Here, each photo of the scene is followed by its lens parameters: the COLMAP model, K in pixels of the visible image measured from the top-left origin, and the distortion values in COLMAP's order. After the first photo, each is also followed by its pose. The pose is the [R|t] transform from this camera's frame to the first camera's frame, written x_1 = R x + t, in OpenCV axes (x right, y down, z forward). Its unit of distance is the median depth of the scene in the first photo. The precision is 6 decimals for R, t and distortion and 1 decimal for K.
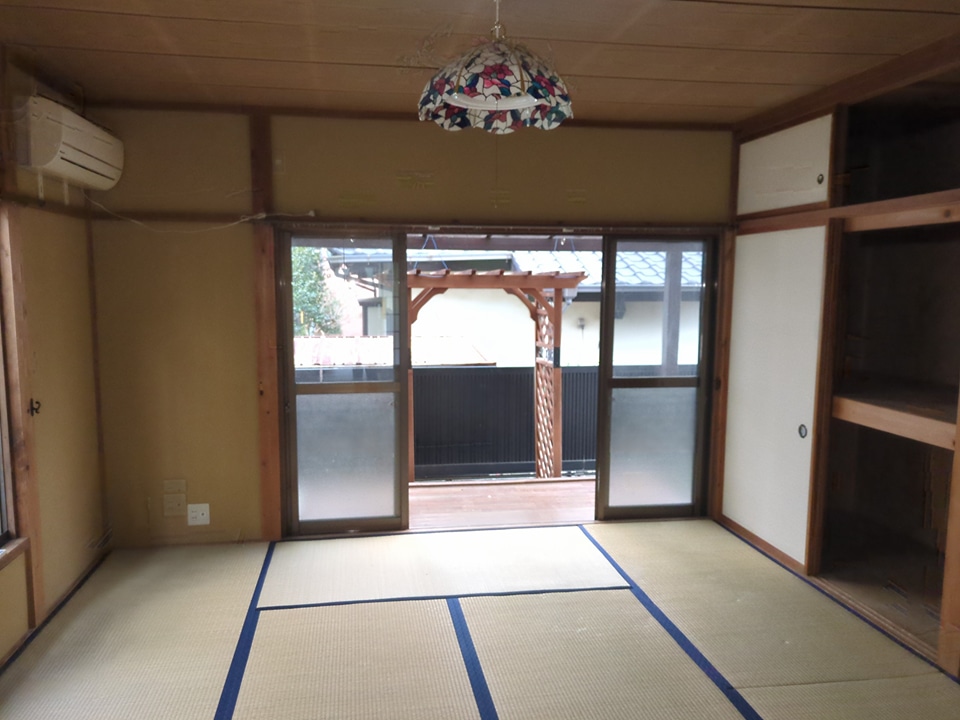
lens RADIAL K [[720.7, 0, 480.0], [0, 720.7, 360.0], [0, 0, 1]] dist [0.047475, -0.041003]
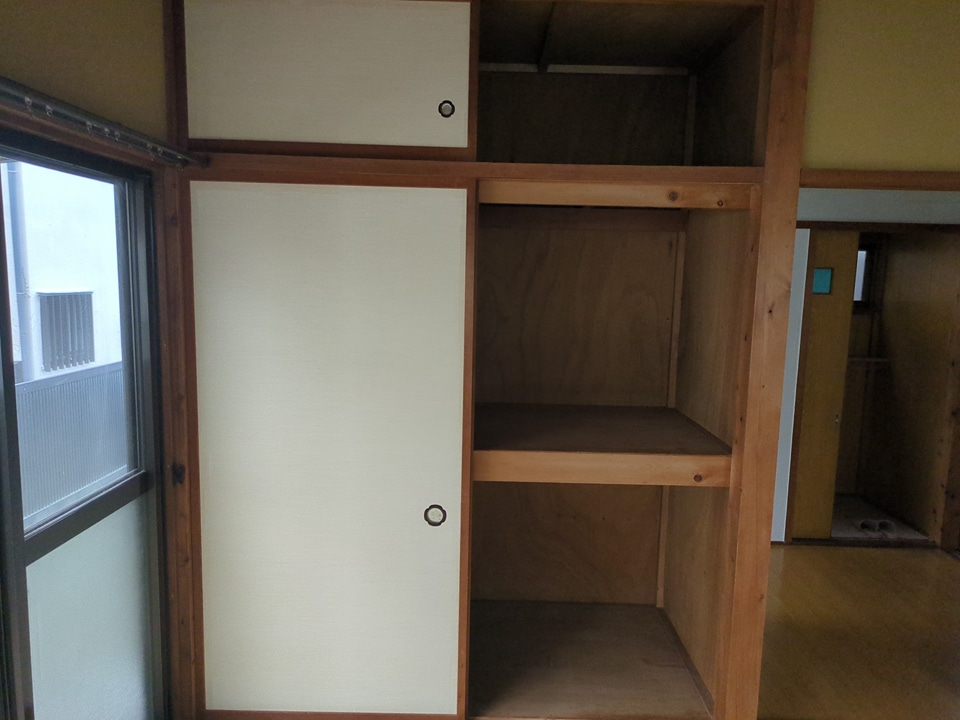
lens RADIAL K [[720.7, 0, 480.0], [0, 720.7, 360.0], [0, 0, 1]] dist [0.047475, -0.041003]
pose [[0.178856, -0.125526, 0.975835, -0.142748], [0.082454, 0.990251, 0.112267, -0.102839], [-0.980414, 0.060382, 0.187463, 0.843313]]
